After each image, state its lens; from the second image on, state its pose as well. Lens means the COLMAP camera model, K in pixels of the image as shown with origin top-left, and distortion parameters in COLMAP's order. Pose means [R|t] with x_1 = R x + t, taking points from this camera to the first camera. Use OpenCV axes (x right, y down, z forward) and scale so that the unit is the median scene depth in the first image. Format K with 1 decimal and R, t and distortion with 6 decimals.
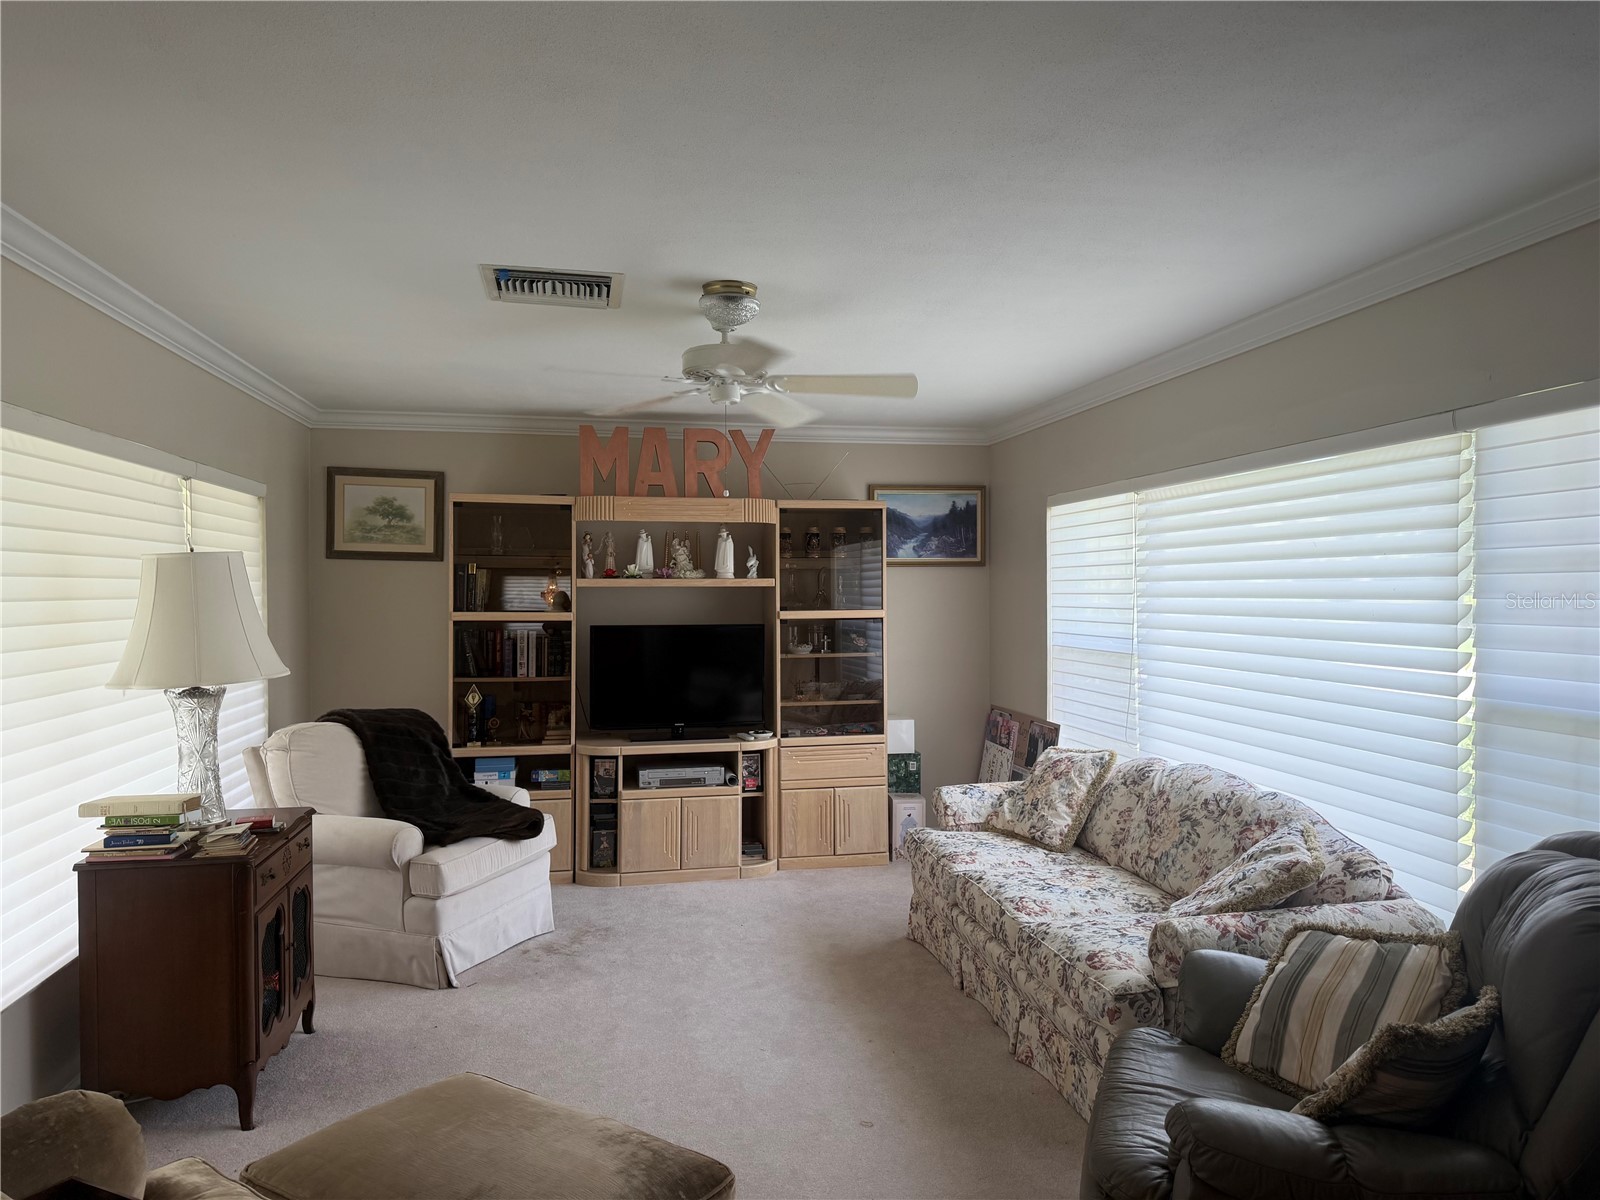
lens RADIAL K [[1138.3, 0, 800.5], [0, 1138.3, 605.2], [0, 0, 1]] dist [0.152870, -0.265472]
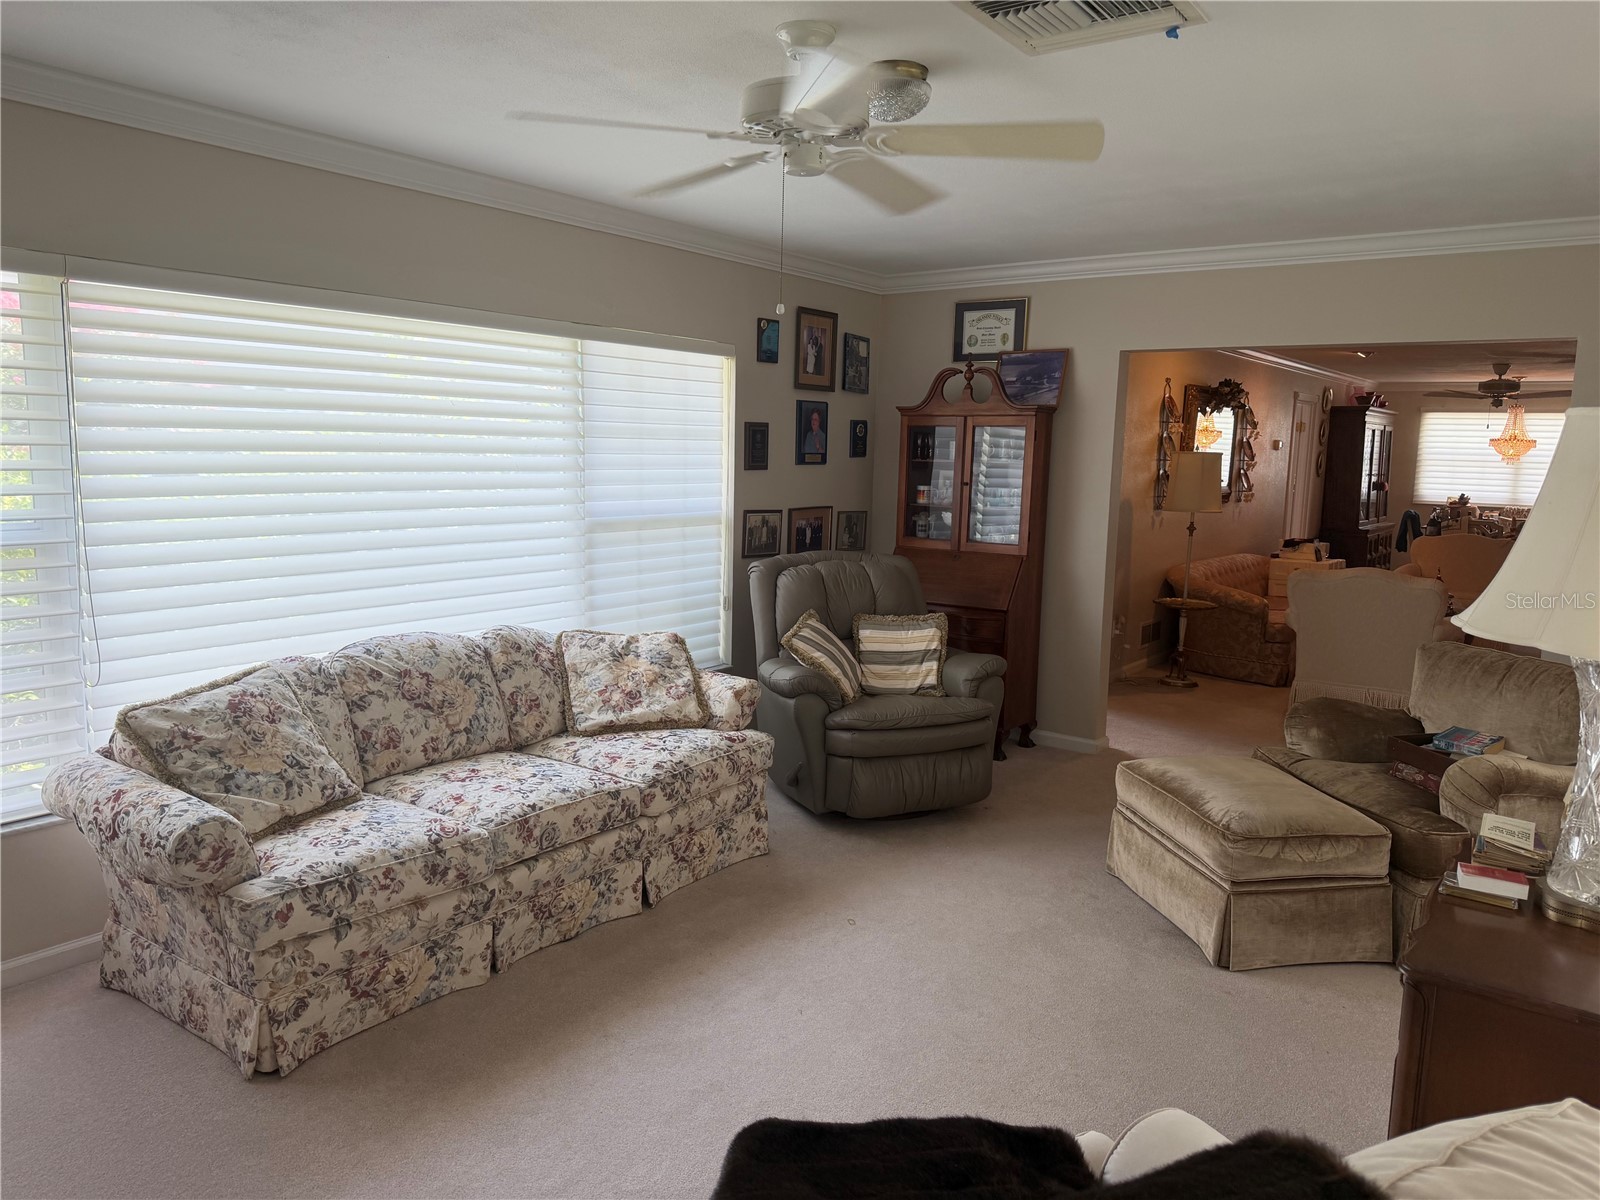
lens RADIAL K [[1138.3, 0, 800.5], [0, 1138.3, 605.2], [0, 0, 1]] dist [0.152870, -0.265472]
pose [[-0.698056, -0.117106, 0.706402, -0.561405], [-0.015575, 0.988786, 0.148528, -0.029535], [-0.715874, 0.092678, -0.692052, 1.480059]]
